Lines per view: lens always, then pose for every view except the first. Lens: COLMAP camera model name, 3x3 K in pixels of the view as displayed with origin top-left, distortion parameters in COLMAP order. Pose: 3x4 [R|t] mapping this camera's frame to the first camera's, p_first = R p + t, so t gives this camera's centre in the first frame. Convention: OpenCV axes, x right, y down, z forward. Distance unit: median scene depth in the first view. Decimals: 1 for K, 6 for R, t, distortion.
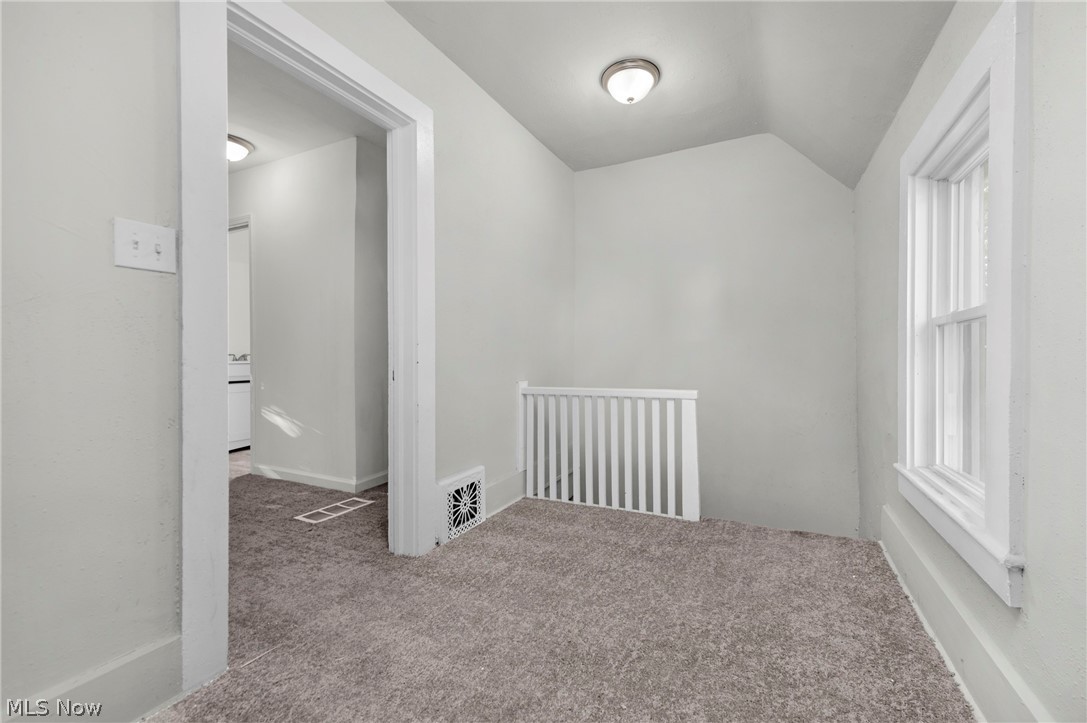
lens RADIAL K [[425.3, 0, 545.8], [0, 425.3, 356.6], [0, 0, 1]] dist [0.019085, -0.006606]
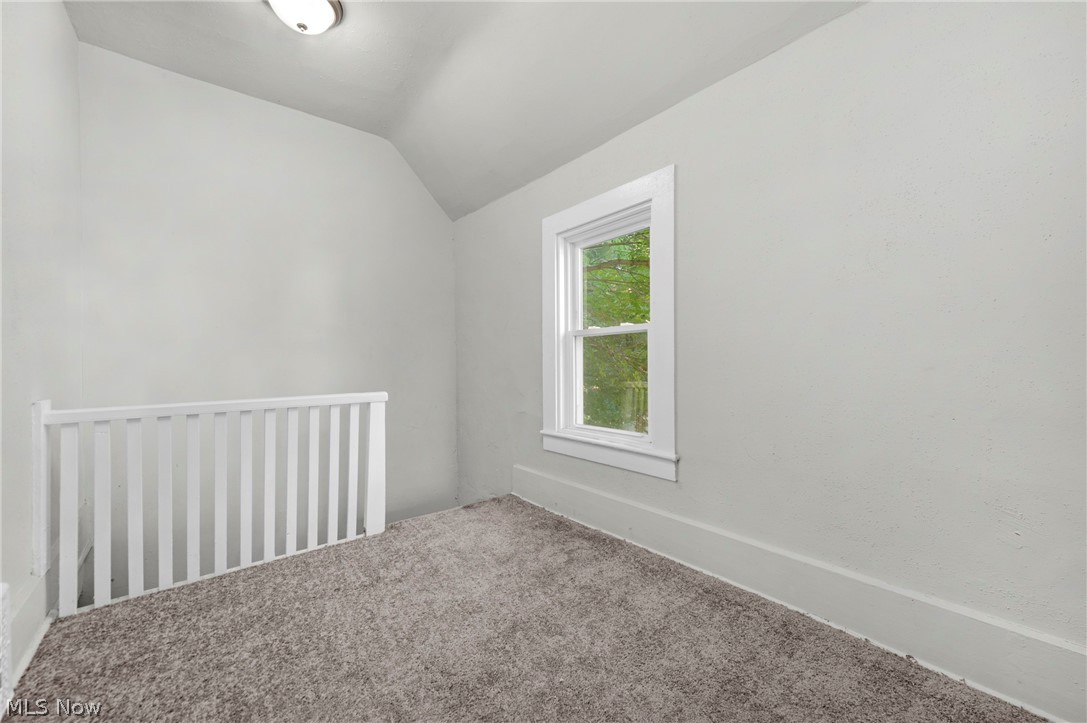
lens RADIAL K [[450.3, 0, 546.5], [0, 450.3, 360.3], [0, 0, 1]] dist [0.022392, -0.008247]
pose [[0.409054, 0.000918, 0.912510, -0.458386], [0.001274, 0.999998, -0.001577, 0.013599], [-0.912509, 0.001807, 0.409052, 0.303892]]
